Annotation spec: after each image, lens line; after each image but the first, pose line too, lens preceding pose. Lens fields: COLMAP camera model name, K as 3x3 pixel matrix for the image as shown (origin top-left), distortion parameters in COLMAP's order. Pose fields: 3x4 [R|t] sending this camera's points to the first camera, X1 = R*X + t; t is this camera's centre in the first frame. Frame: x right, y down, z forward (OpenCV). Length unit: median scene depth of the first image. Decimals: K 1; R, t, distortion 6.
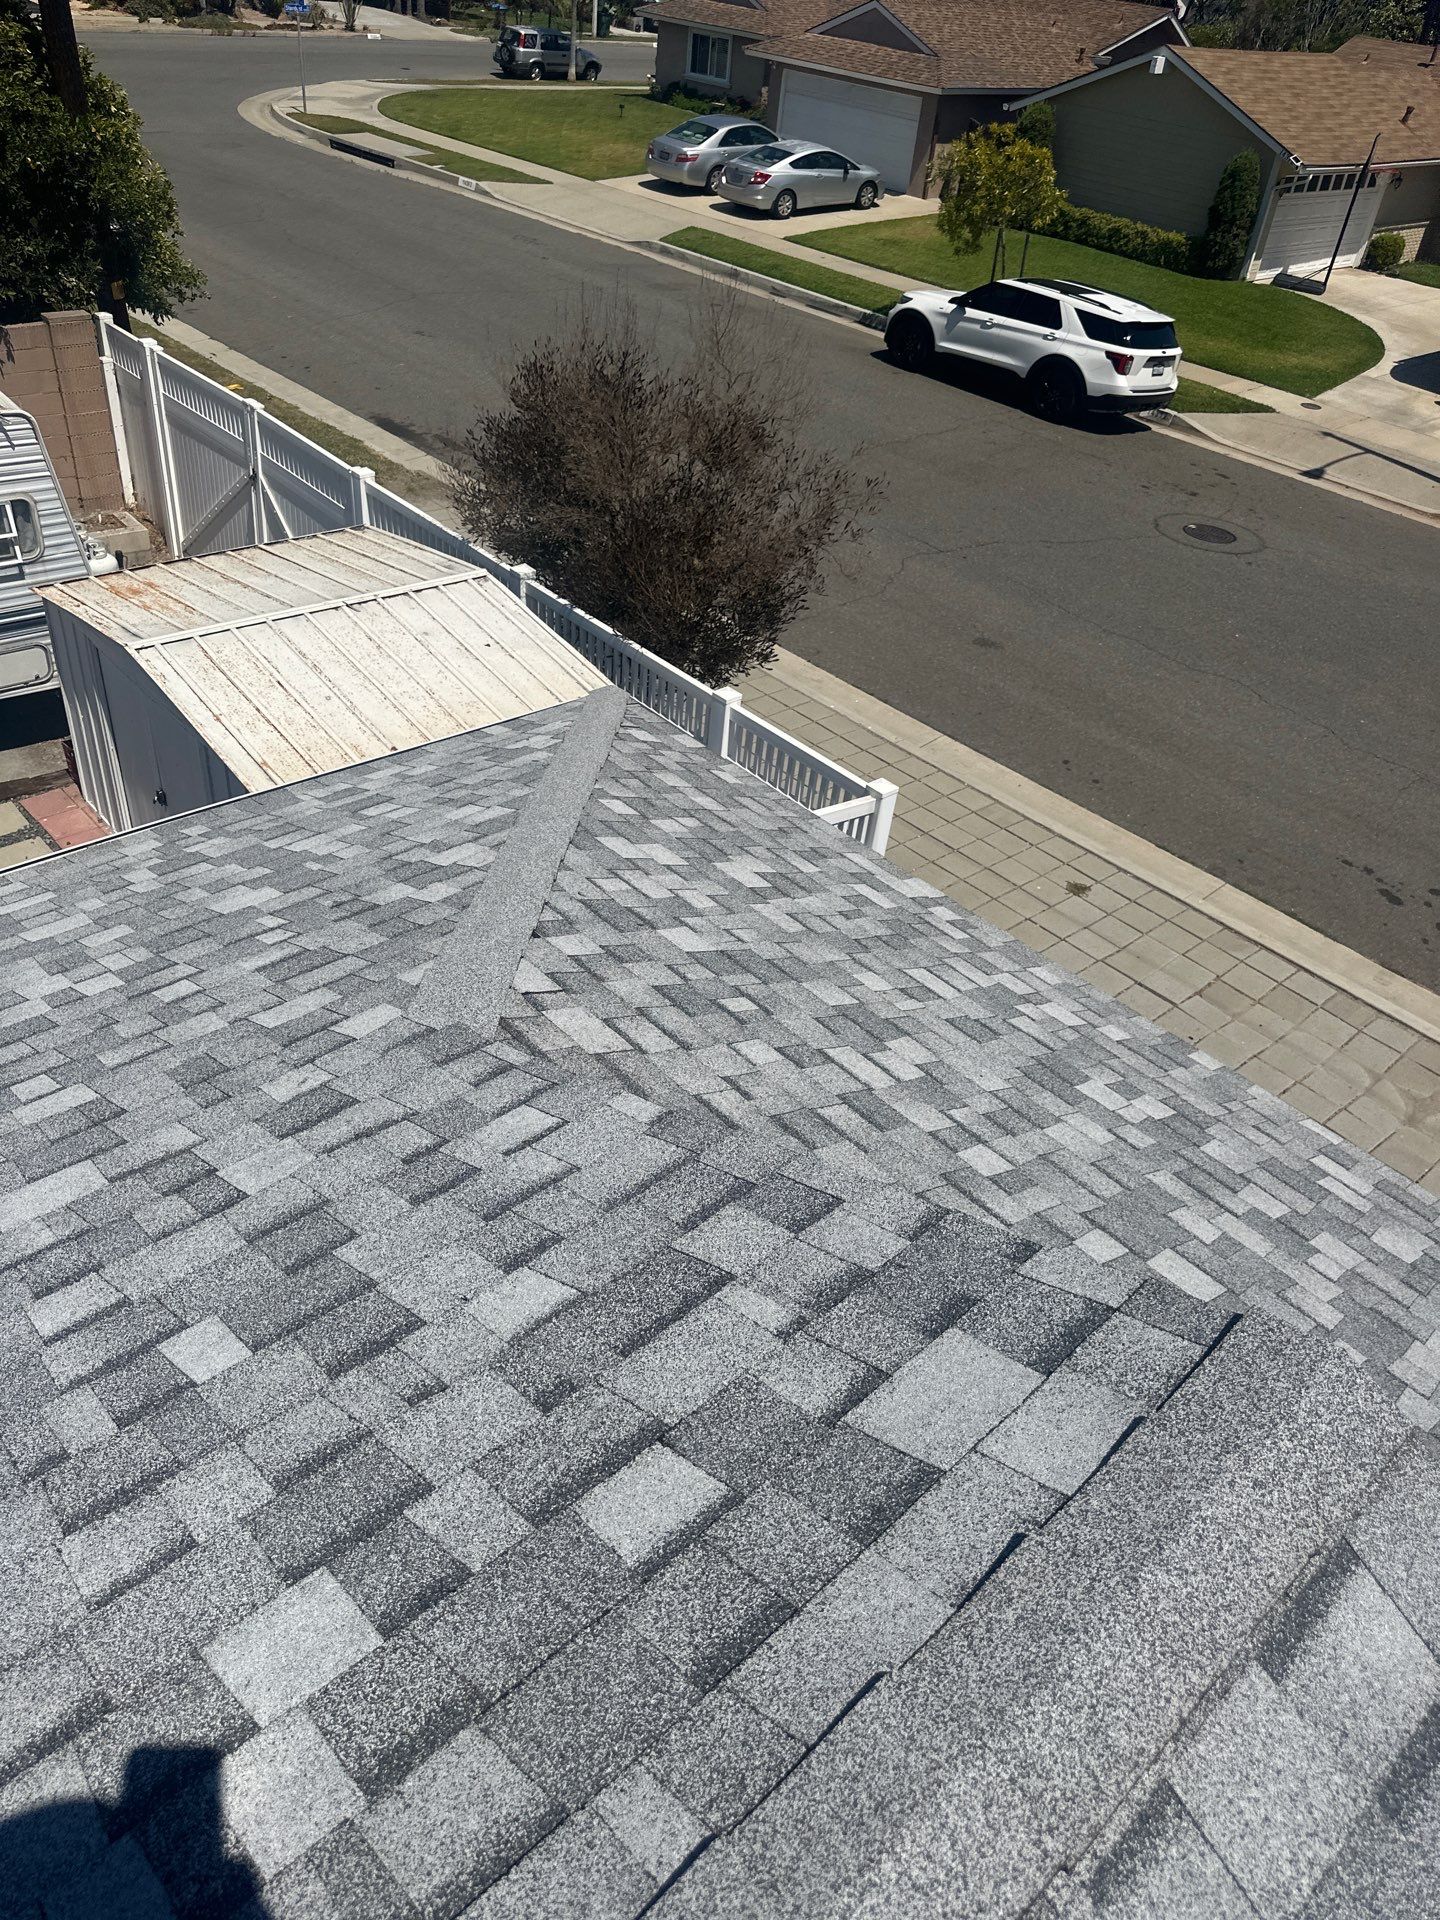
lens RADIAL K [[1340.4, 0, 686.2], [0, 1340.4, 928.9], [0, 0, 1]] dist [0.048226, -0.064404]
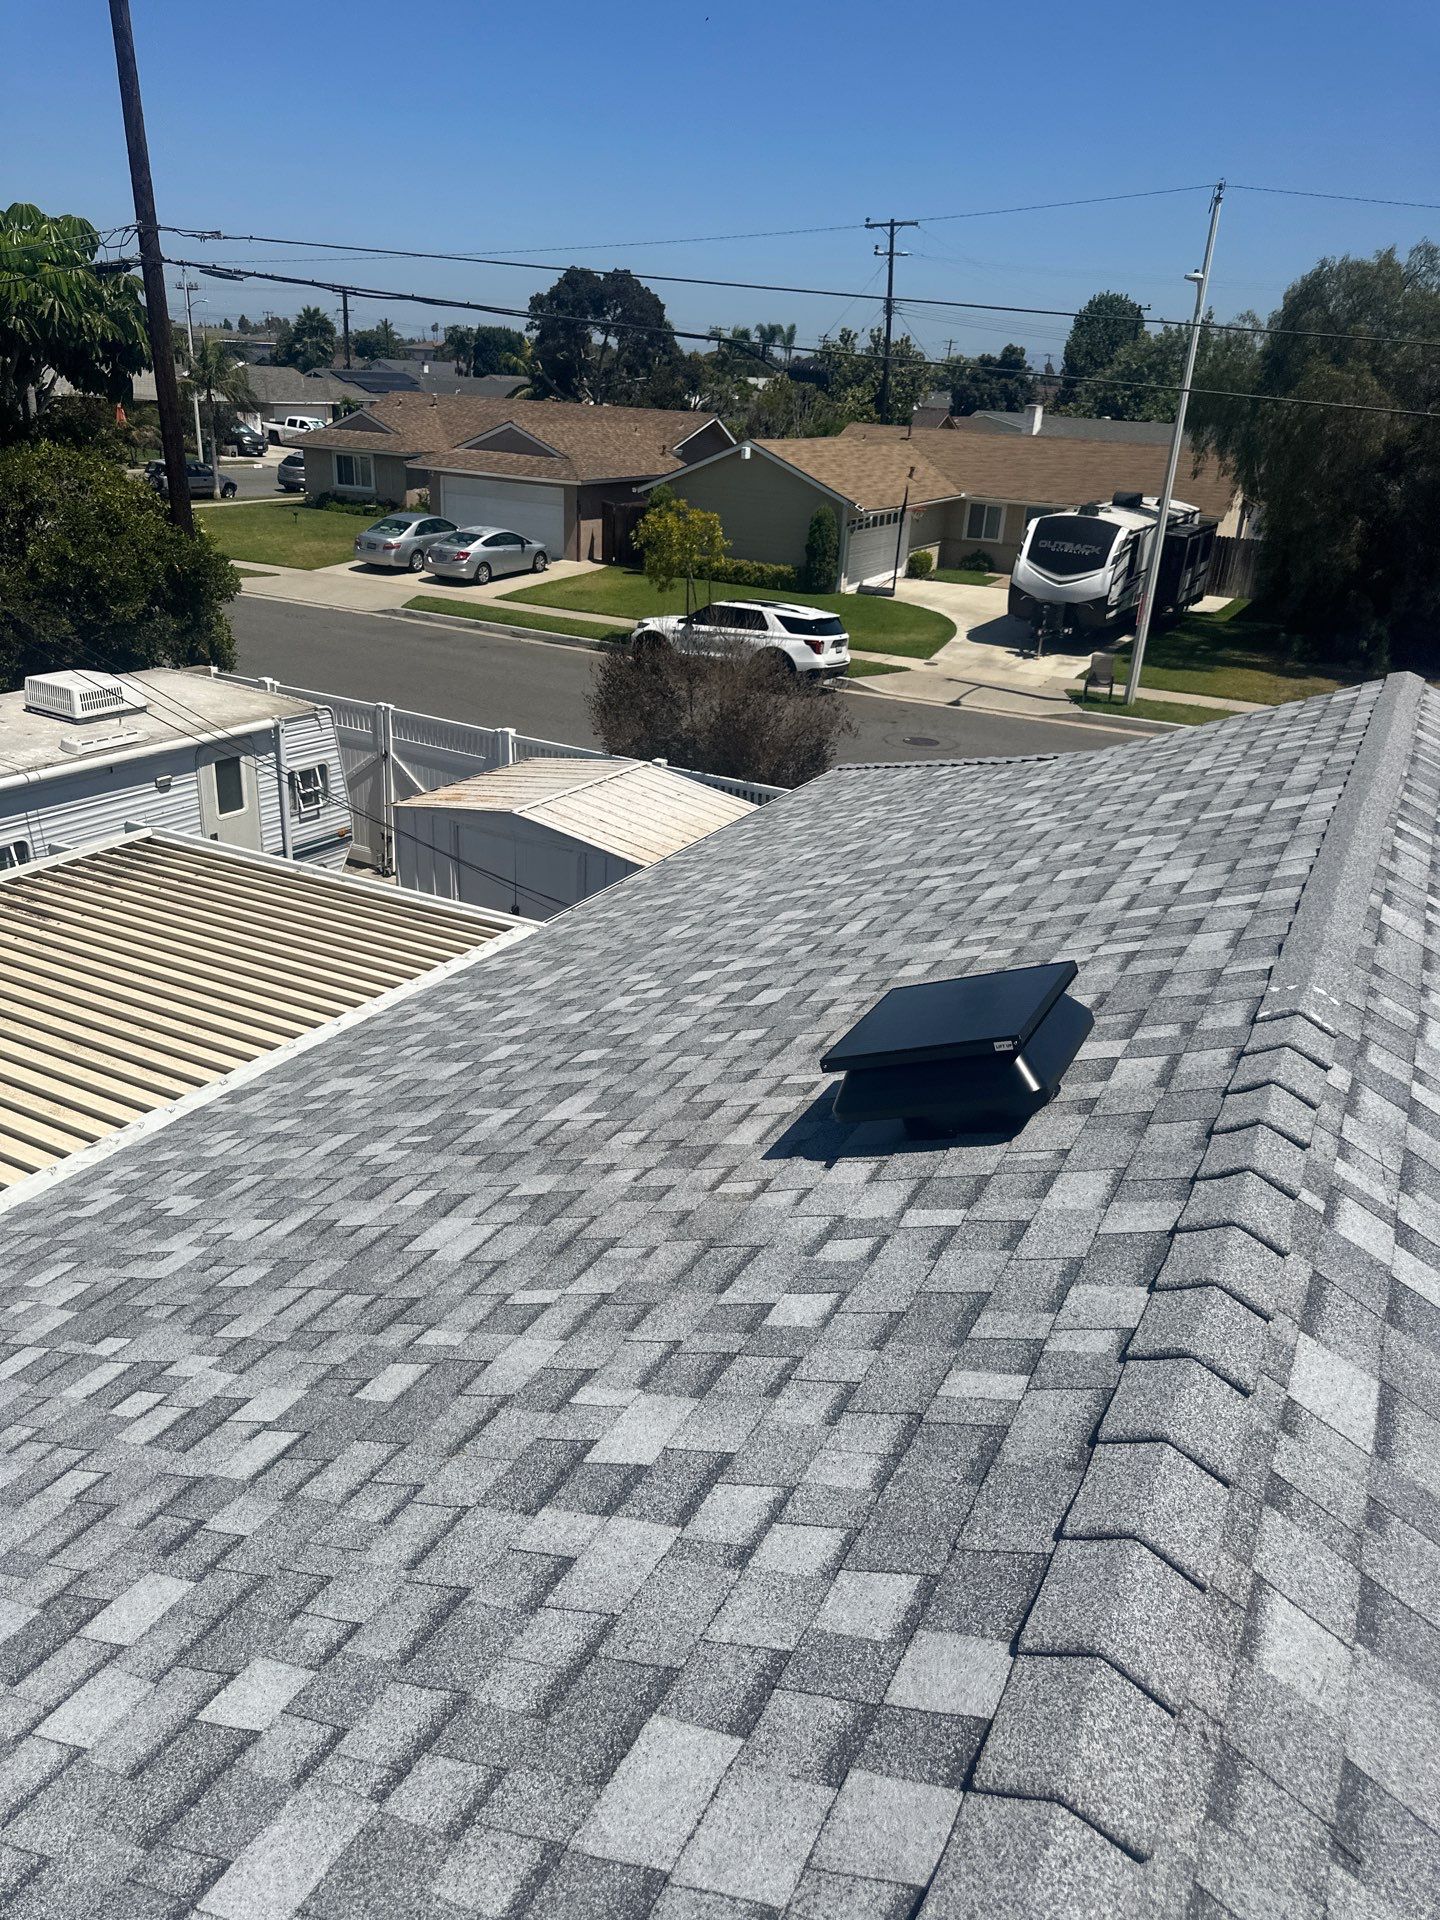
lens RADIAL K [[1340.4, 0, 706.2], [0, 1340.4, 953.5], [0, 0, 1]] dist [0.048226, -0.064404]
pose [[0.937874, -0.176462, 0.298753, -0.172911], [0.237361, 0.954322, -0.181466, 0.075192], [-0.253084, 0.241104, 0.936919, -0.135459]]
